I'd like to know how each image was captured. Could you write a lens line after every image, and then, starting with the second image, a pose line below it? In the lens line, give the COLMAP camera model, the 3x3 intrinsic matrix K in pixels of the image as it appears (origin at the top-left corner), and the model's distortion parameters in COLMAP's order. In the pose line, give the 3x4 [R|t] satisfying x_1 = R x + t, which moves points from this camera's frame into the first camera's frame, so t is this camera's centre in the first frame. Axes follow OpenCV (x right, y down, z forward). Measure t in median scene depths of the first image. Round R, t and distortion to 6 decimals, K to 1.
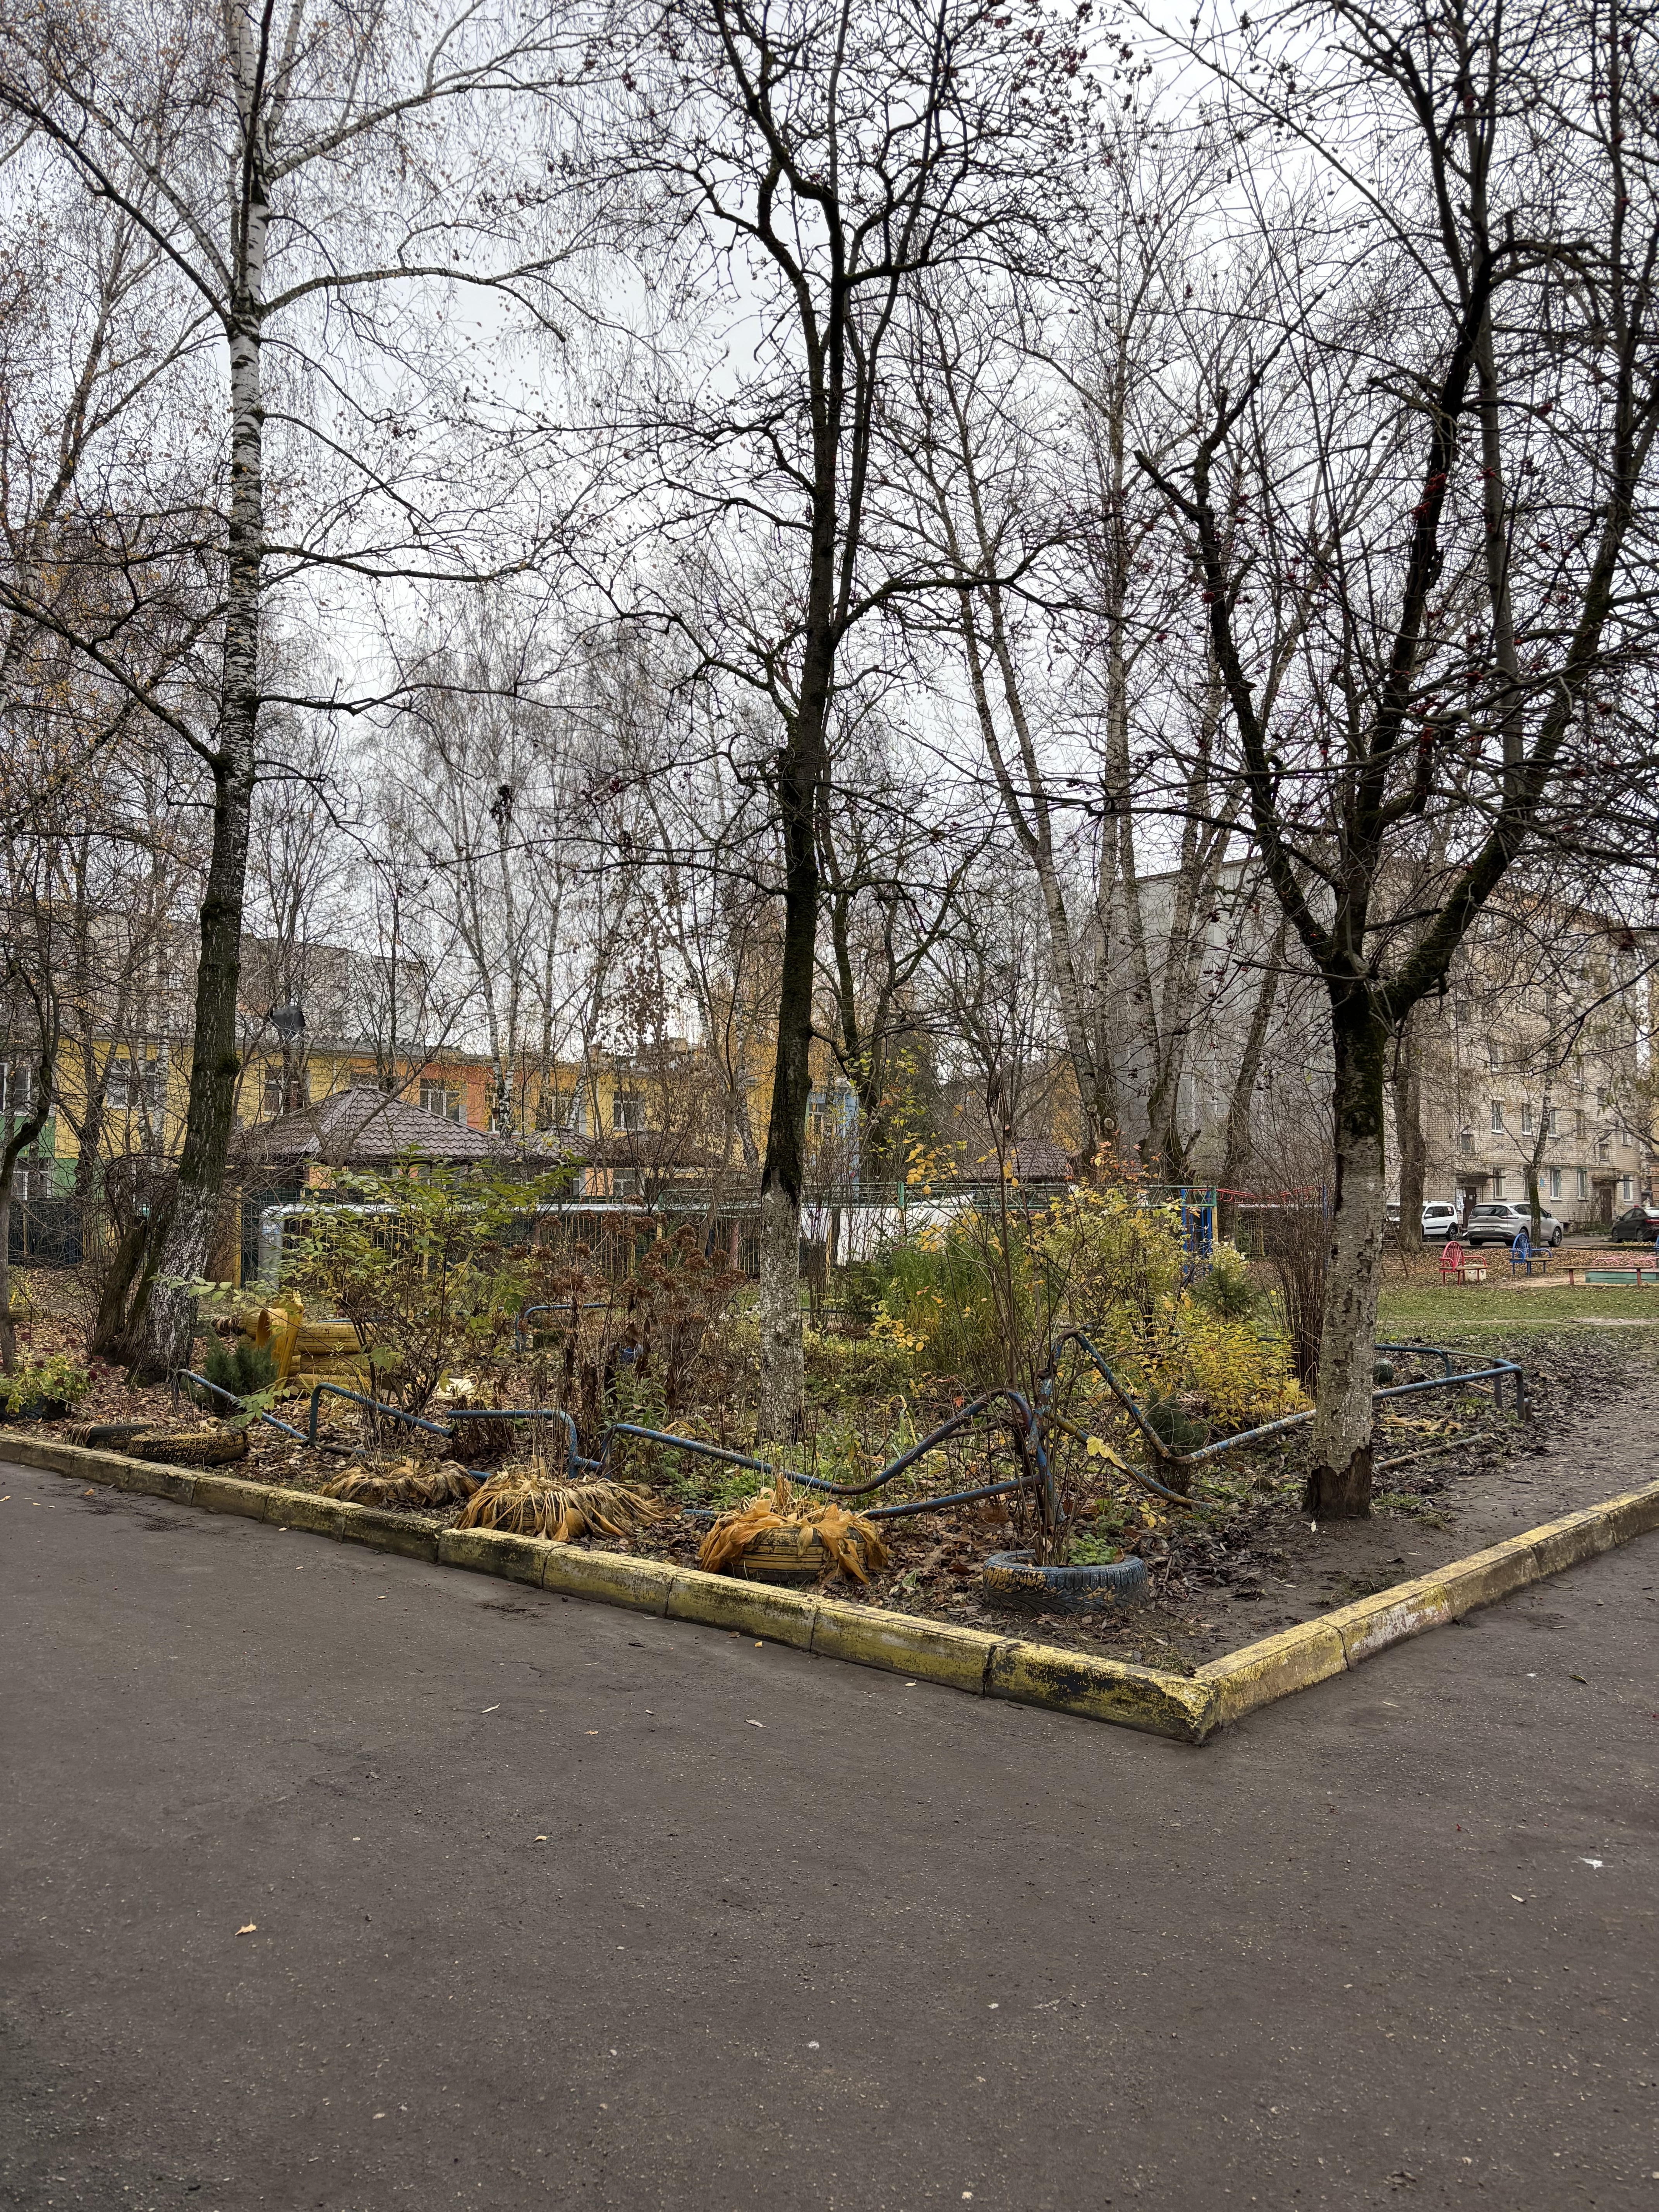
lens RADIAL K [[1650.1, 0, 829.5], [0, 1650.1, 1106.0], [0, 0, 1]] dist [0.006498, -0.009628]
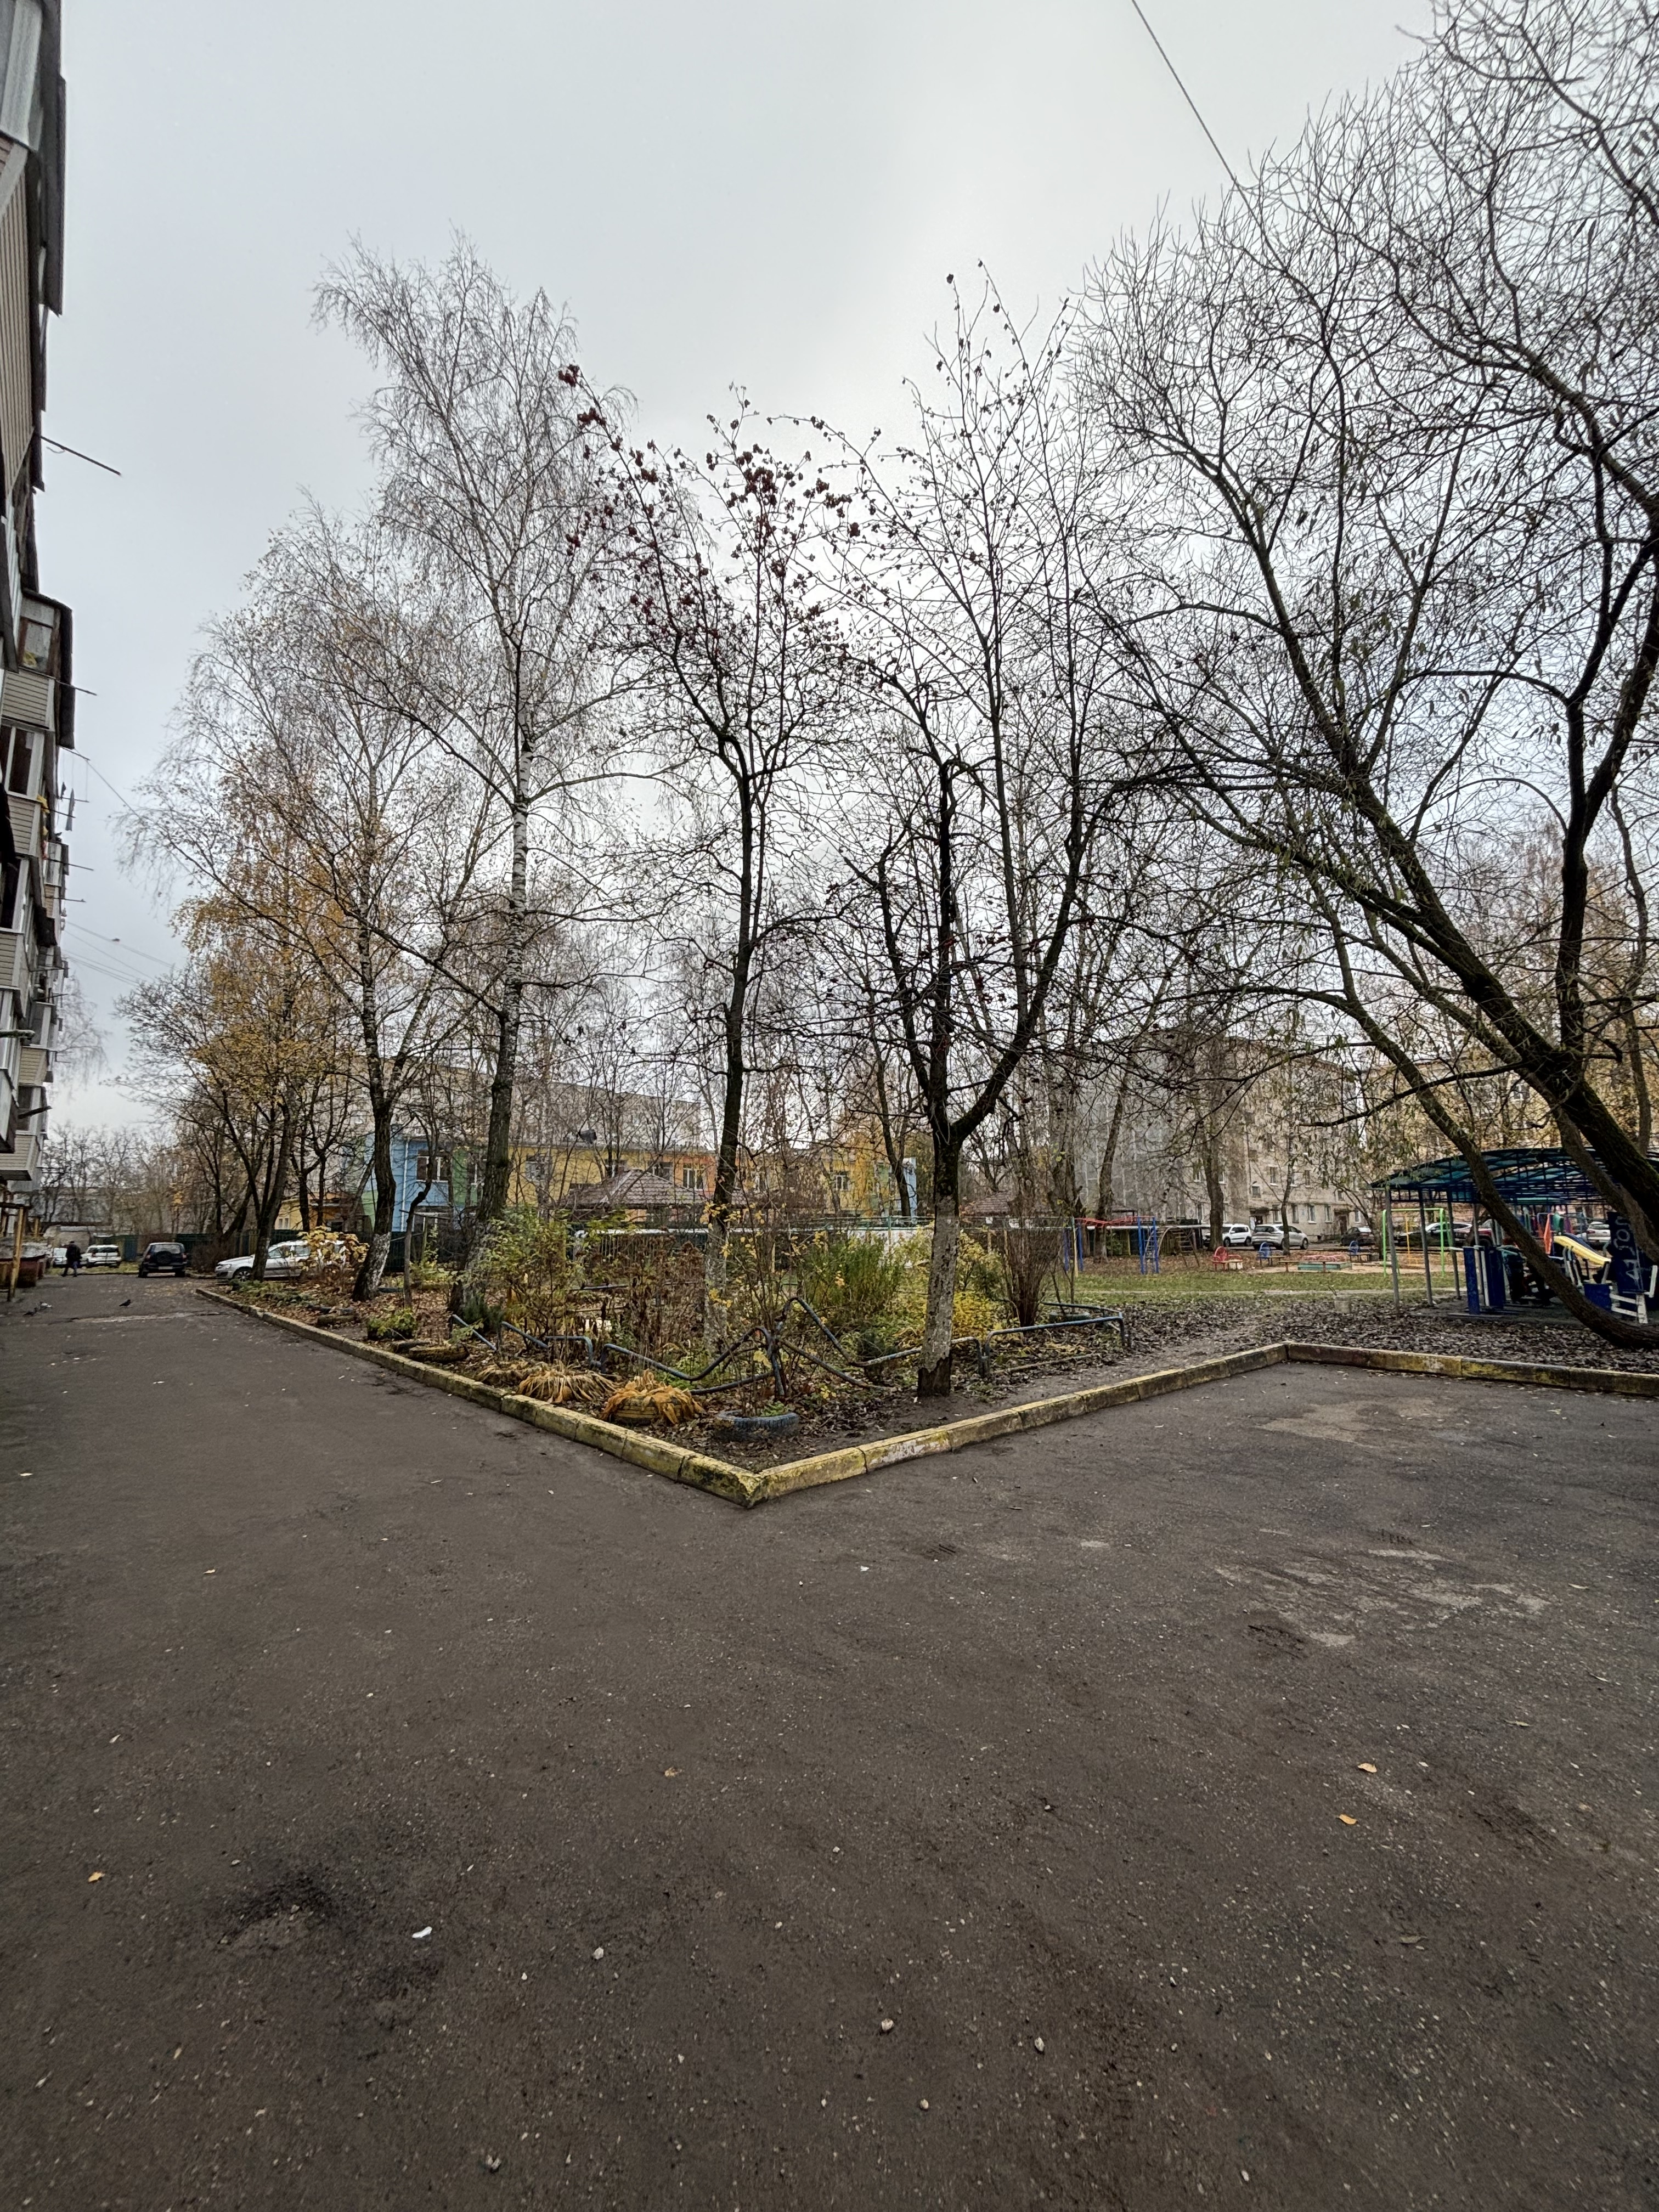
lens RADIAL K [[875.2, 0, 831.2], [0, 875.2, 1104.5], [0, 0, 1]] dist [-0.033587, 0.015875]
pose [[0.995658, -0.017060, -0.091513, 0.345130], [0.009631, 0.996667, -0.081012, -0.013613], [0.092590, 0.079779, 0.992503, -0.066849]]
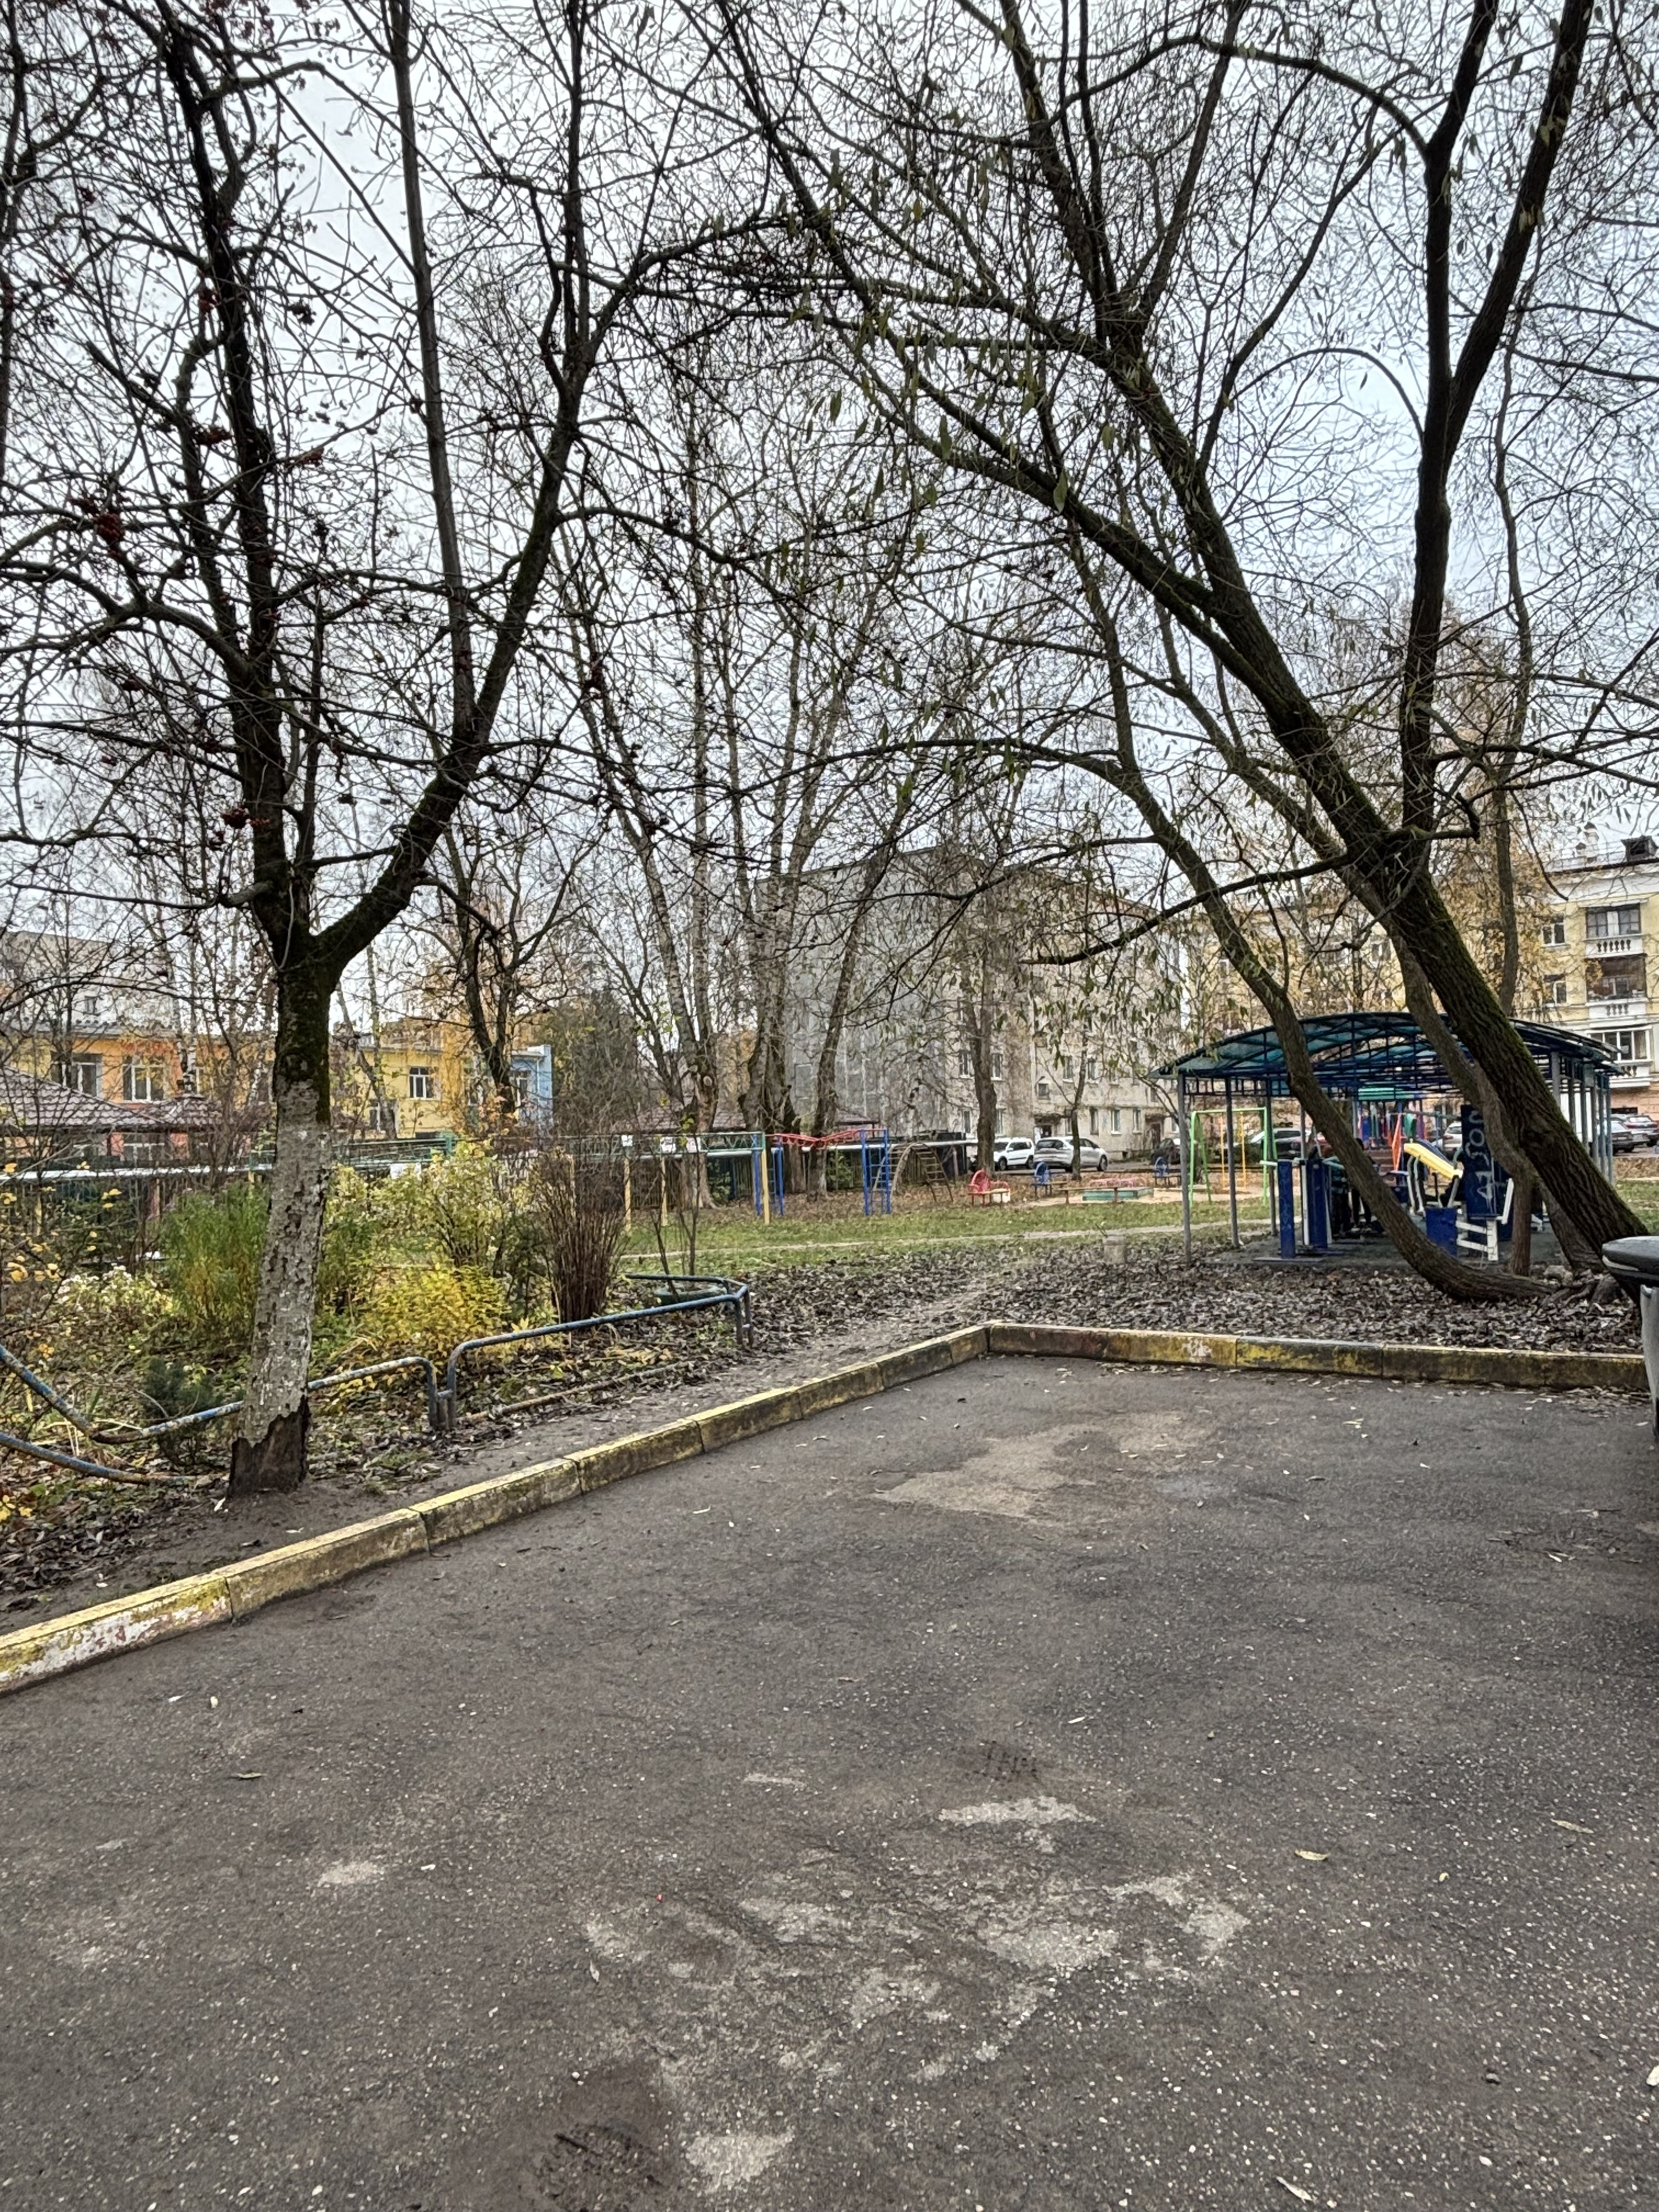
lens RADIAL K [[1374.8, 0, 833.1], [0, 1374.8, 1097.7], [0, 0, 1]] dist [0.038501, -0.072039]
pose [[0.978621, -0.025312, 0.204110, 0.565190], [0.021122, 0.999520, 0.022682, 0.015399], [-0.204586, -0.017886, 0.978685, 0.198143]]
